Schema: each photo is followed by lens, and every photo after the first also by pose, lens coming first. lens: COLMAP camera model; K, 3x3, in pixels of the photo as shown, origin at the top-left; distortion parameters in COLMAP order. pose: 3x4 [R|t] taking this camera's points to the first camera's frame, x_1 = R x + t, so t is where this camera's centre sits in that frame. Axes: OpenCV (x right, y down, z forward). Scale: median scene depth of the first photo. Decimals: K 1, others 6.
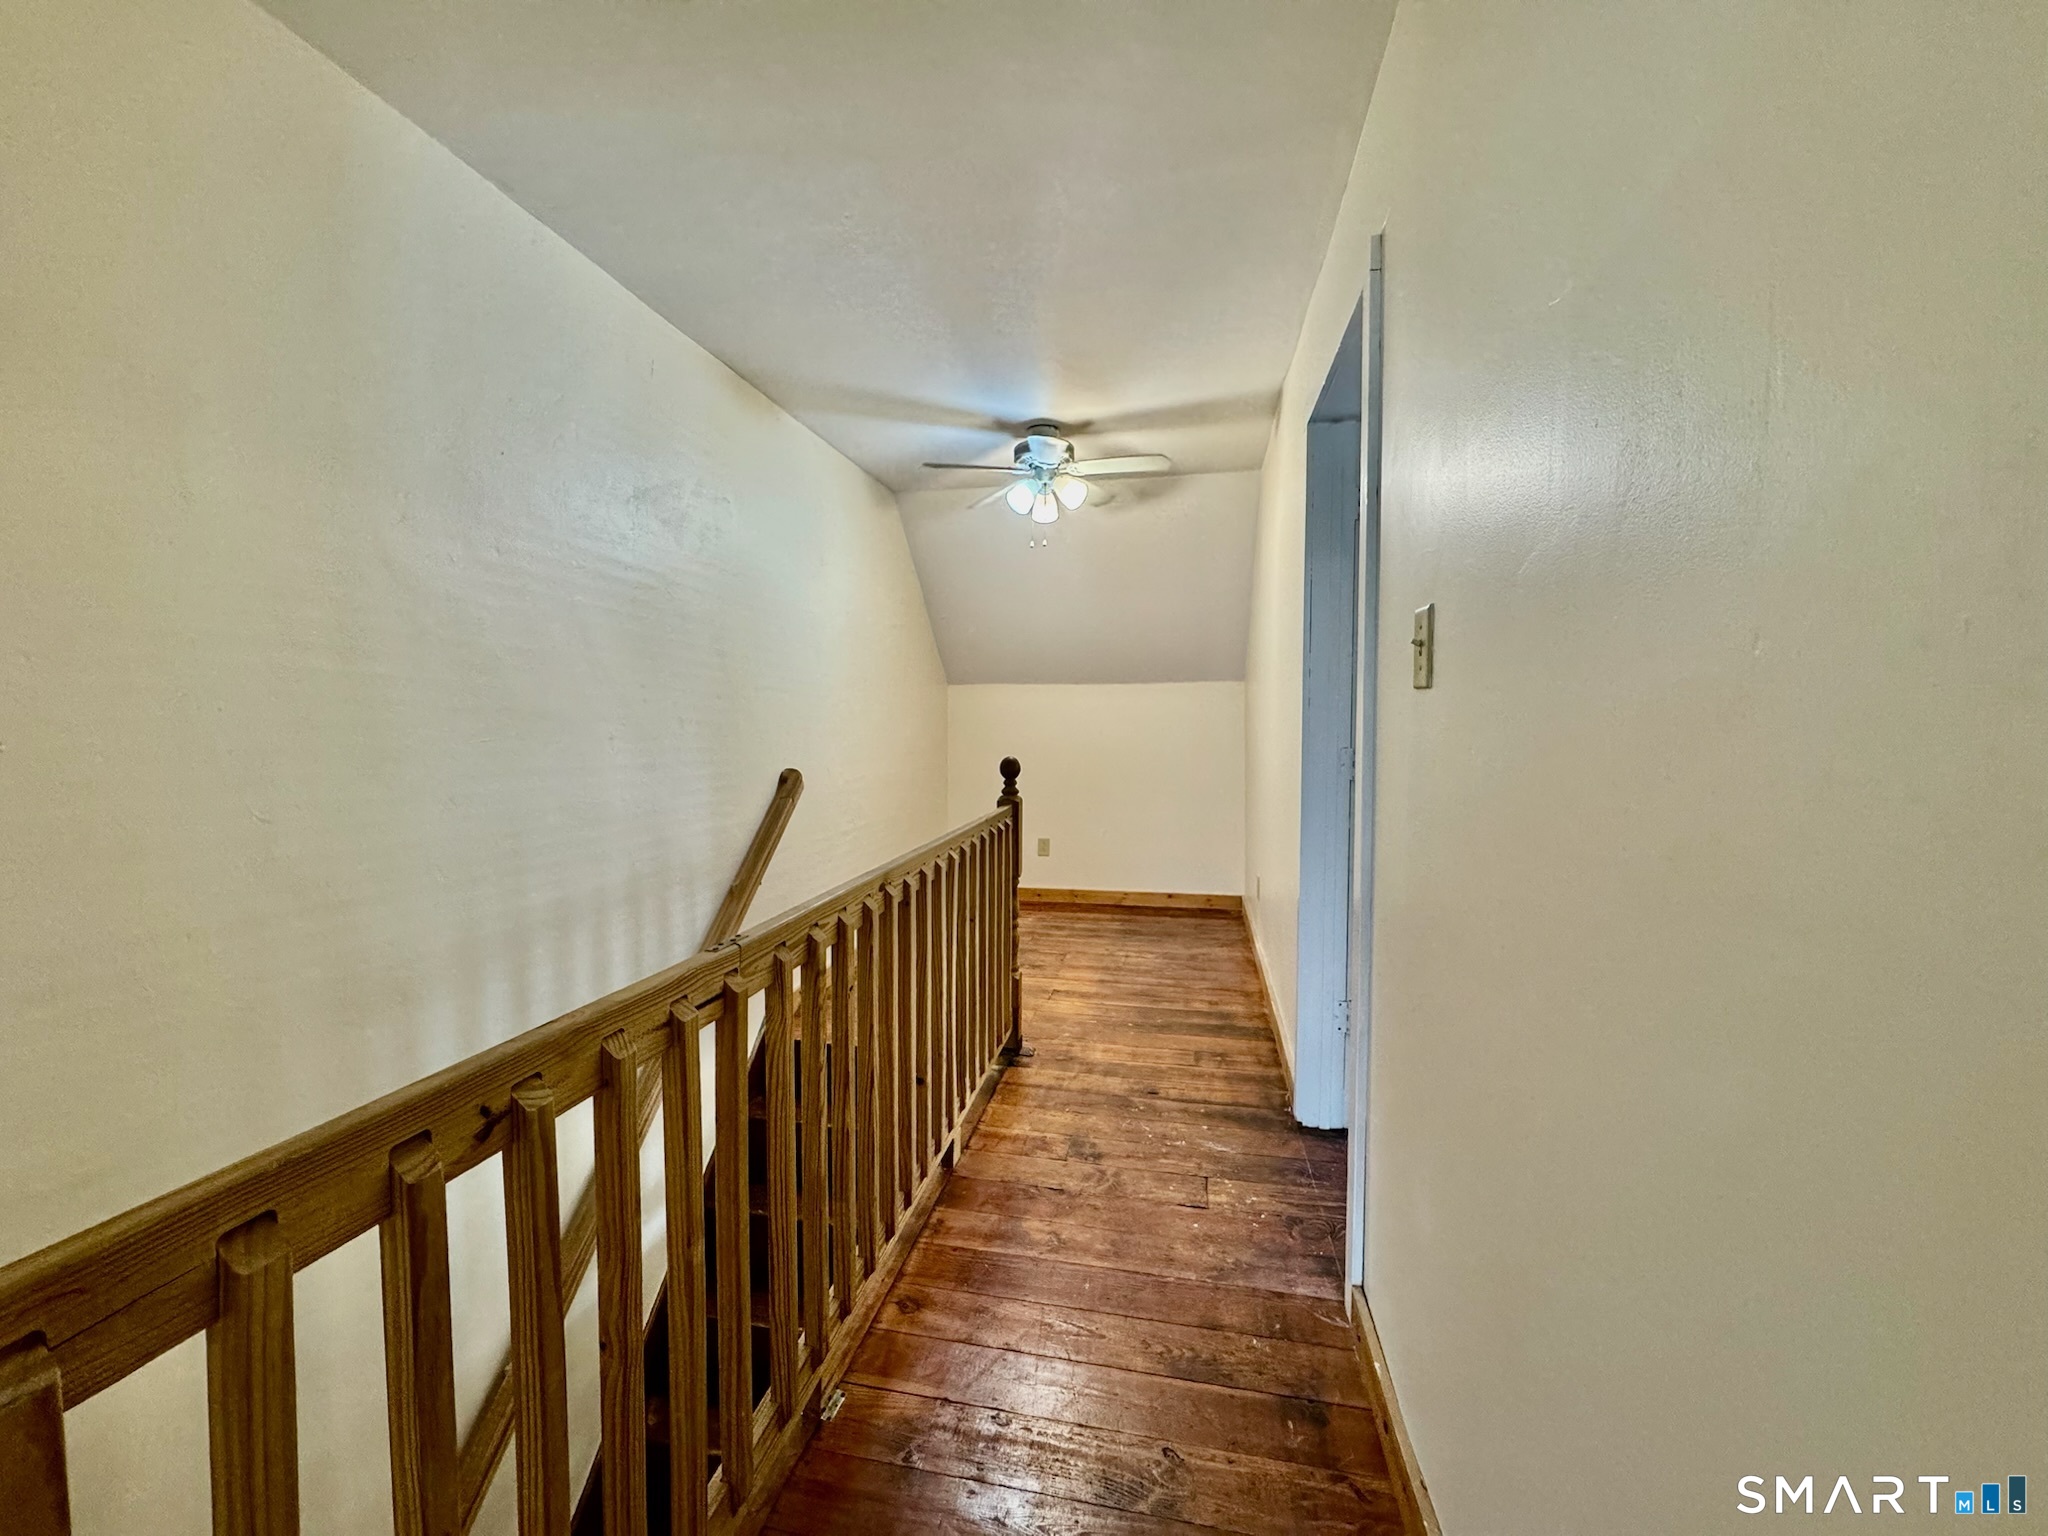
lens RADIAL K [[820.4, 0, 1024.0], [0, 820.4, 768.0], [0, 0, 1]] dist [-0.003310, 0.000141]
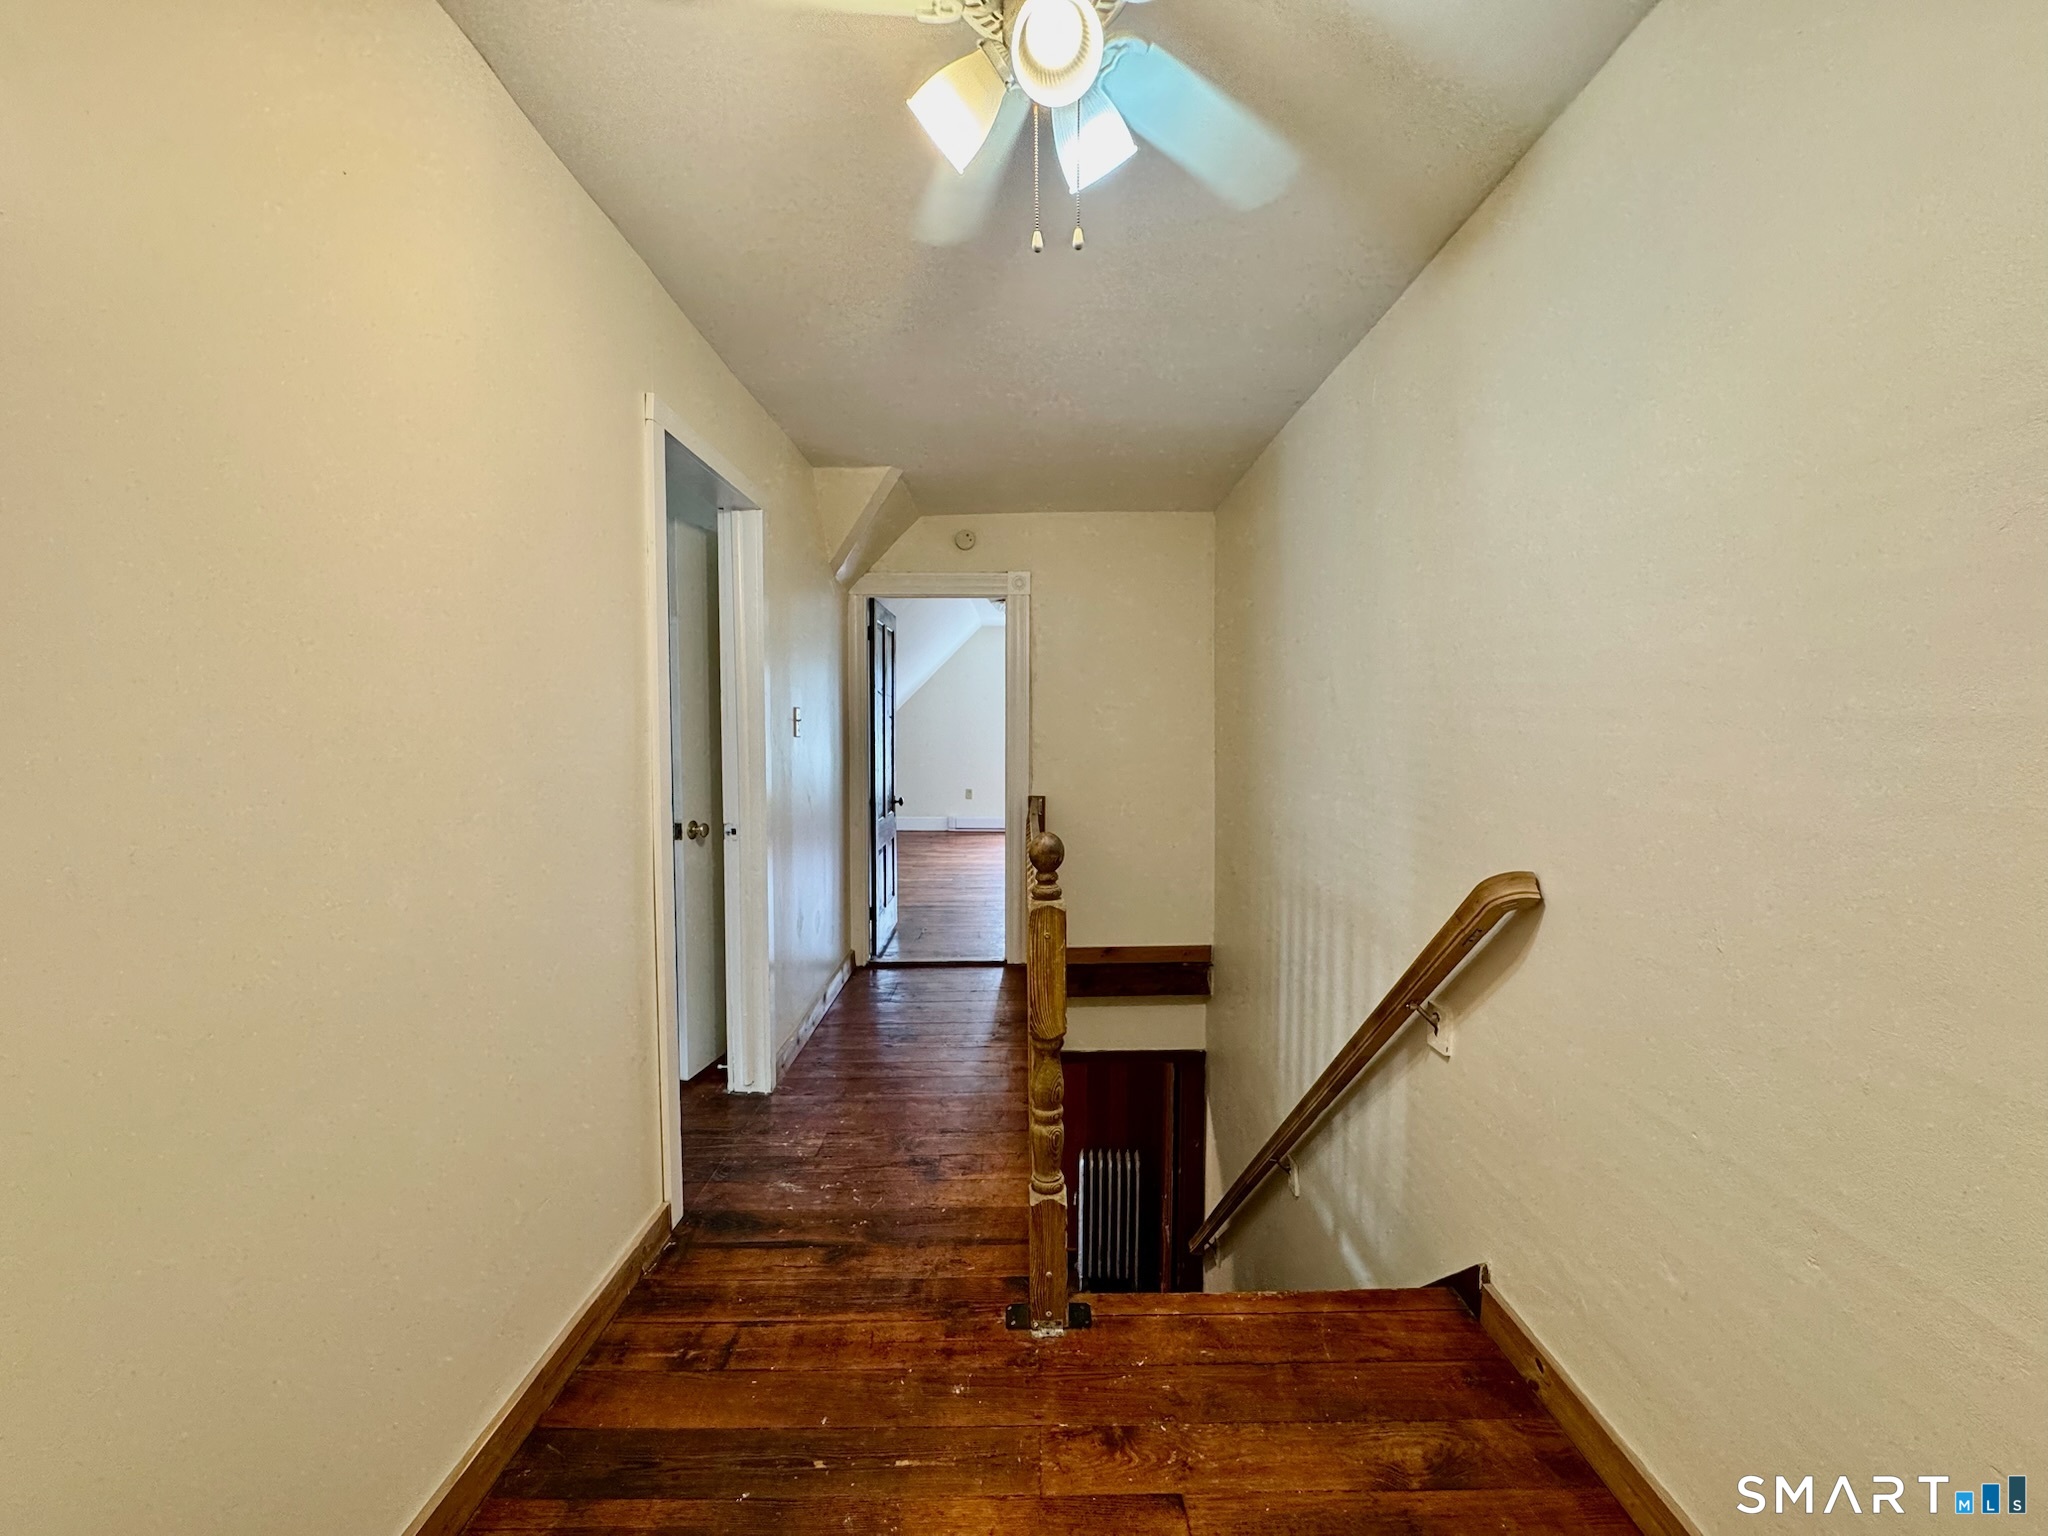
lens RADIAL K [[820.4, 0, 1024.0], [0, 820.4, 768.0], [0, 0, 1]] dist [-0.003310, 0.000141]
pose [[-0.981124, 0.013491, -0.192911, 0.128222], [-0.007778, 0.994003, 0.109075, -0.142032], [0.193225, 0.108517, -0.975135, 1.786462]]
